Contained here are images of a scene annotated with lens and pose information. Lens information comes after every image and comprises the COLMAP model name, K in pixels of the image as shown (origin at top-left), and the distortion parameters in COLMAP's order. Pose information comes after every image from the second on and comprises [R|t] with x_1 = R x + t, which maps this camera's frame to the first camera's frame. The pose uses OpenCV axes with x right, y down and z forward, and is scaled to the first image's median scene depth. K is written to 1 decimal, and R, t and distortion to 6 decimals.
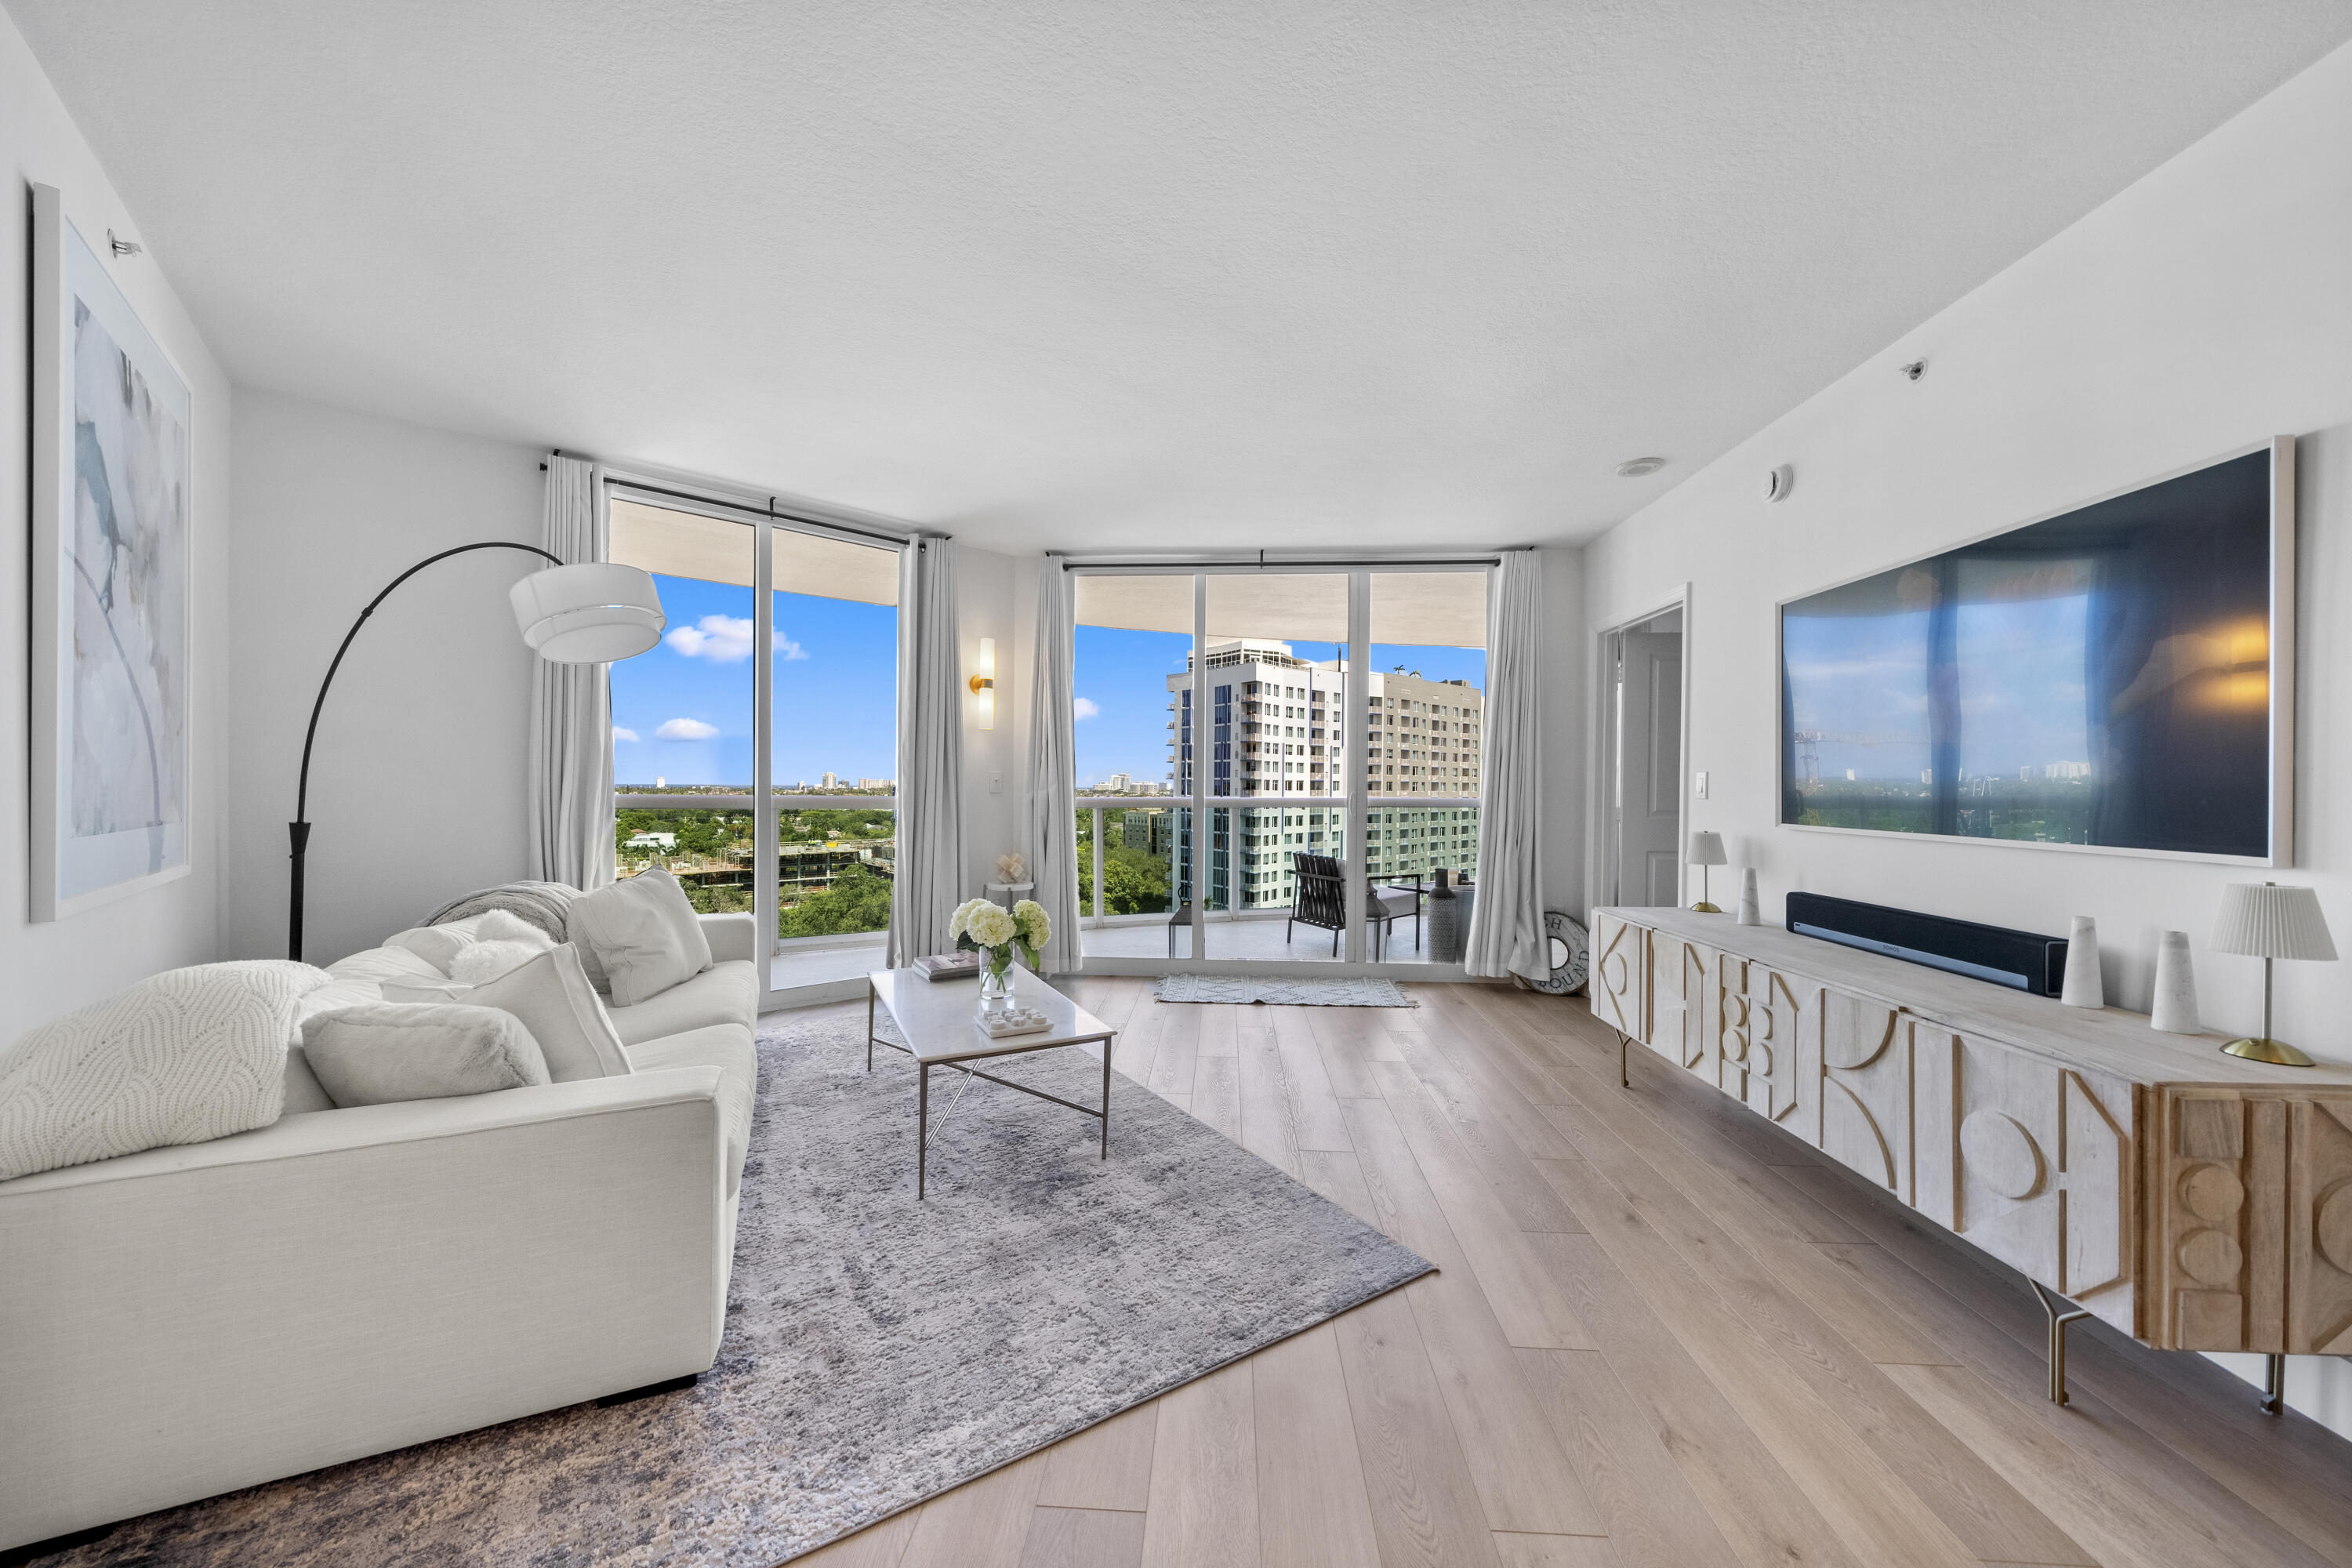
lens RADIAL K [[835.6, 0, 1174.6], [0, 835.6, 793.6], [0, 0, 1]] dist [-0.005346, -0.000302]
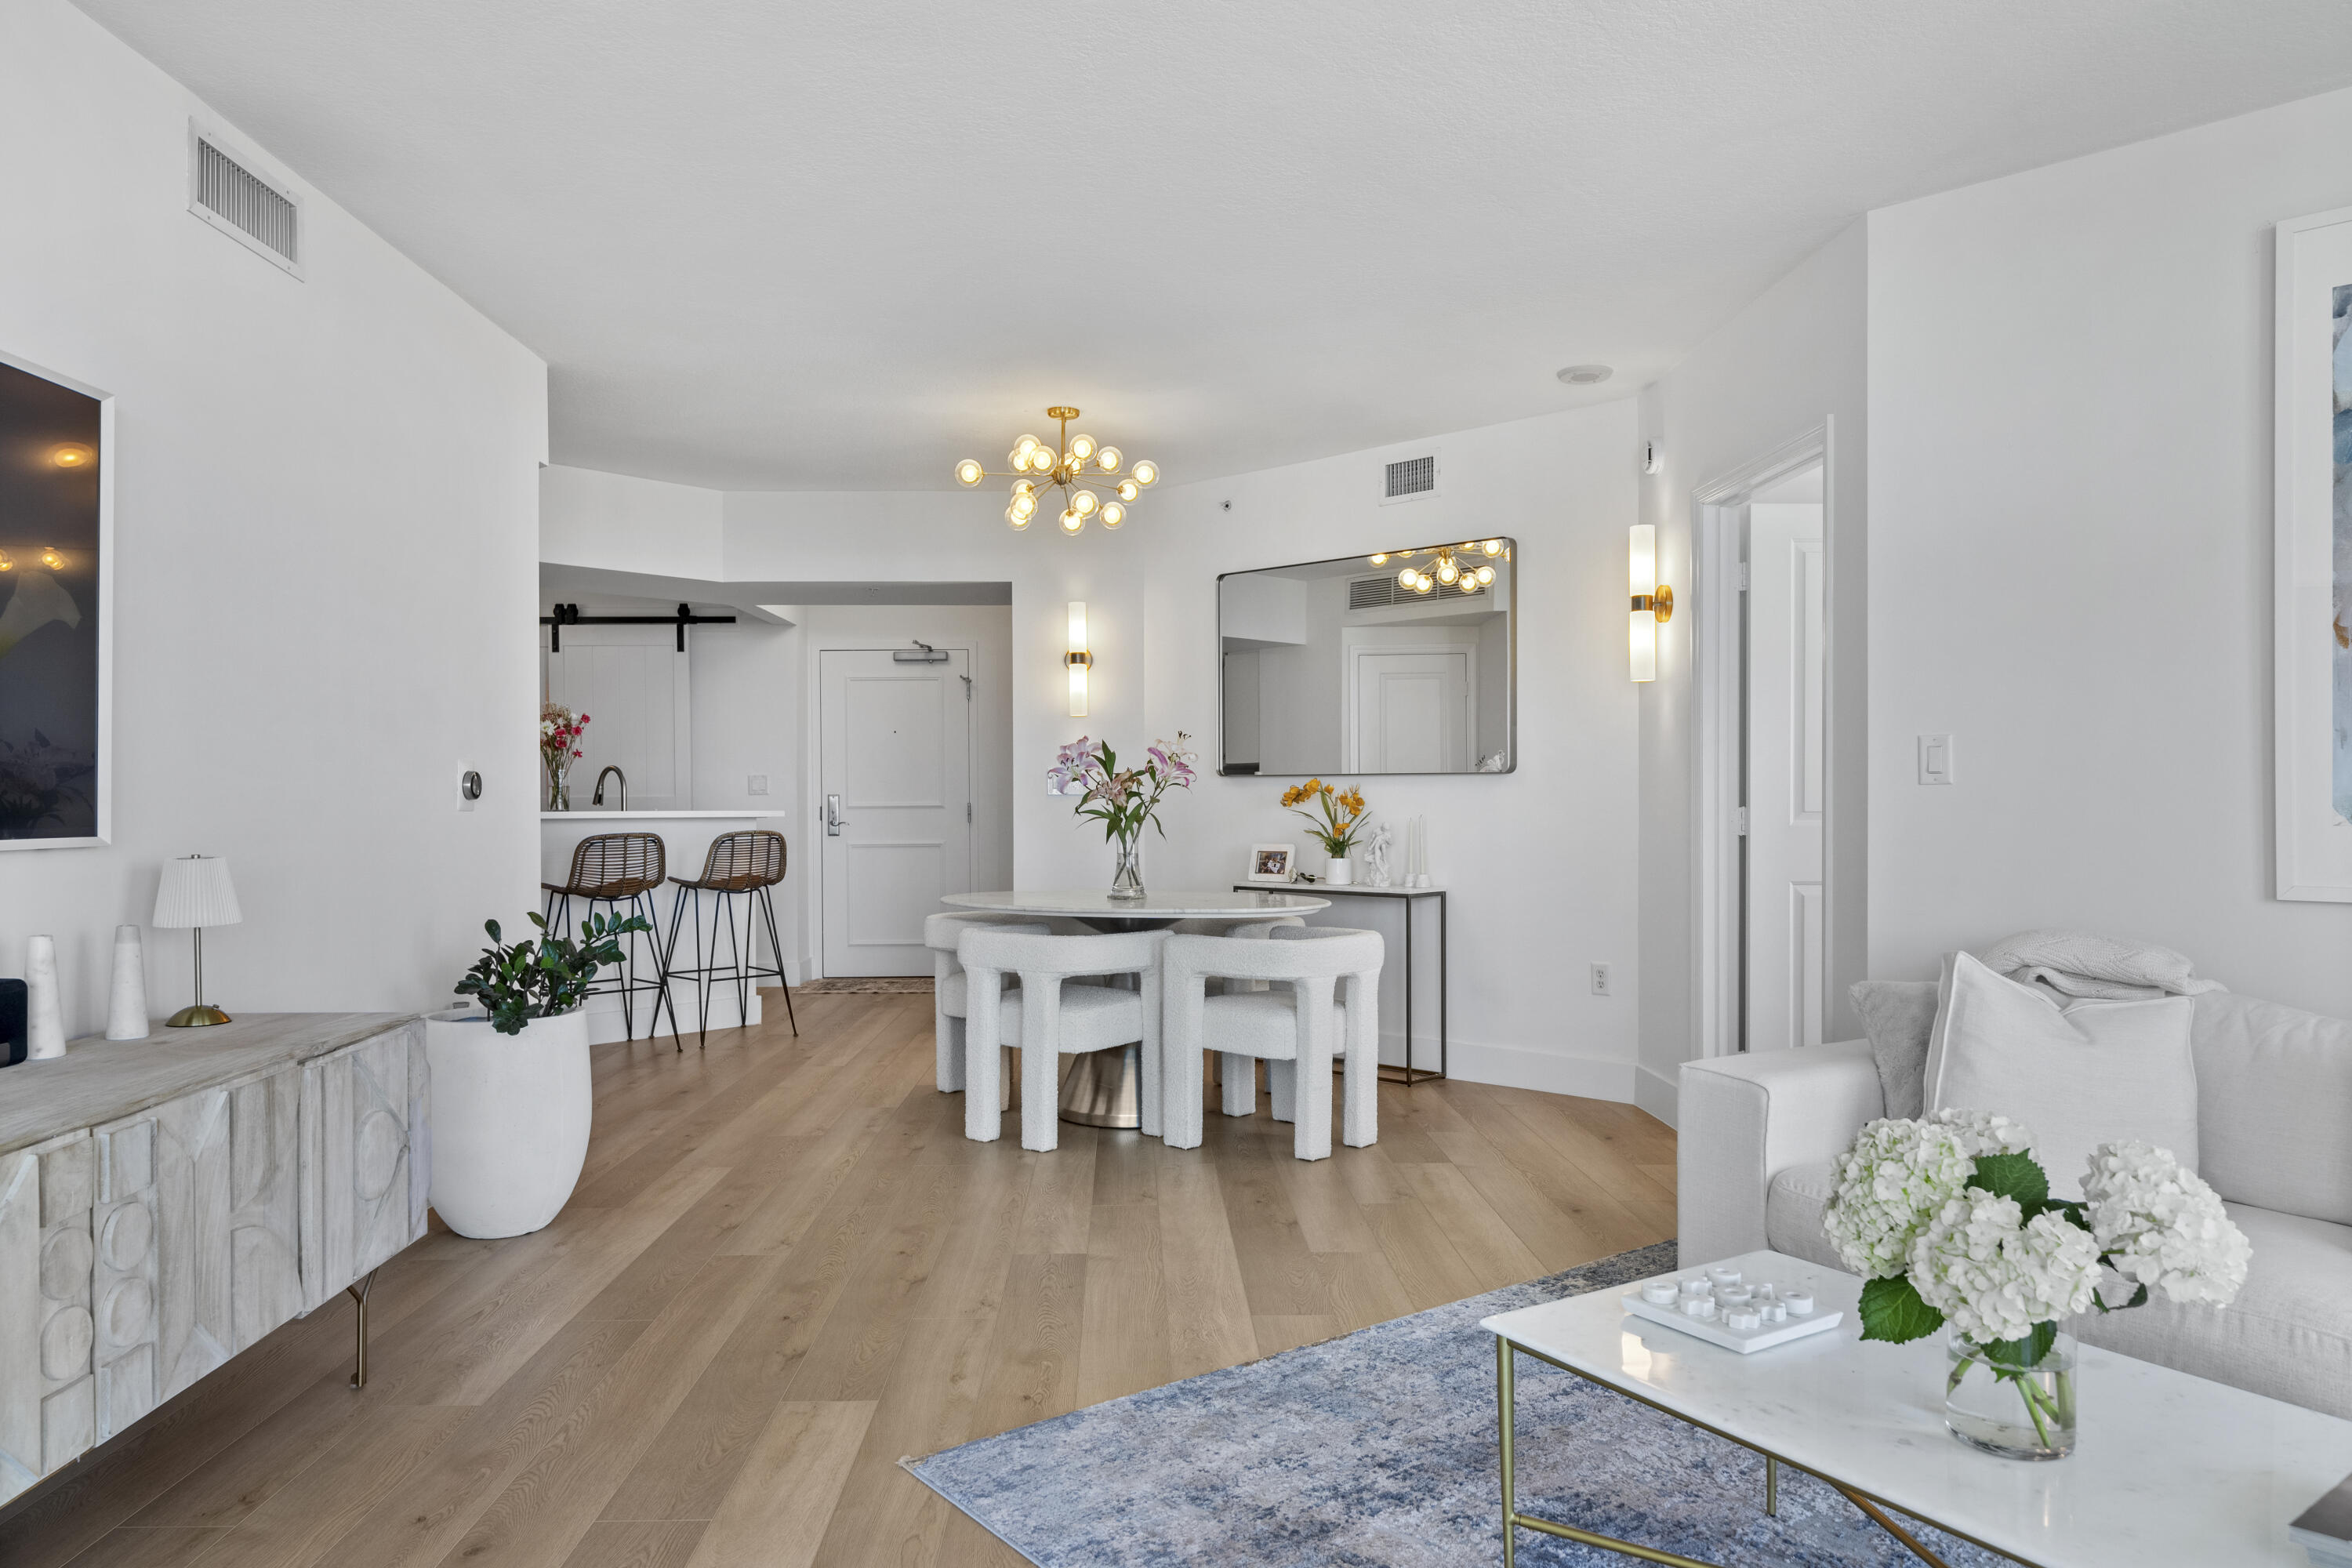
lens RADIAL K [[1549.3, 0, 1175.2], [0, 1549.3, 815.7], [0, 0, 1]] dist [-0.000674, 0.001276]
pose [[-0.996094, -0.003870, -0.088219, 0.130191], [-0.005888, 0.999727, 0.022624, 0.003345], [0.088108, 0.023055, -0.995844, 1.441192]]
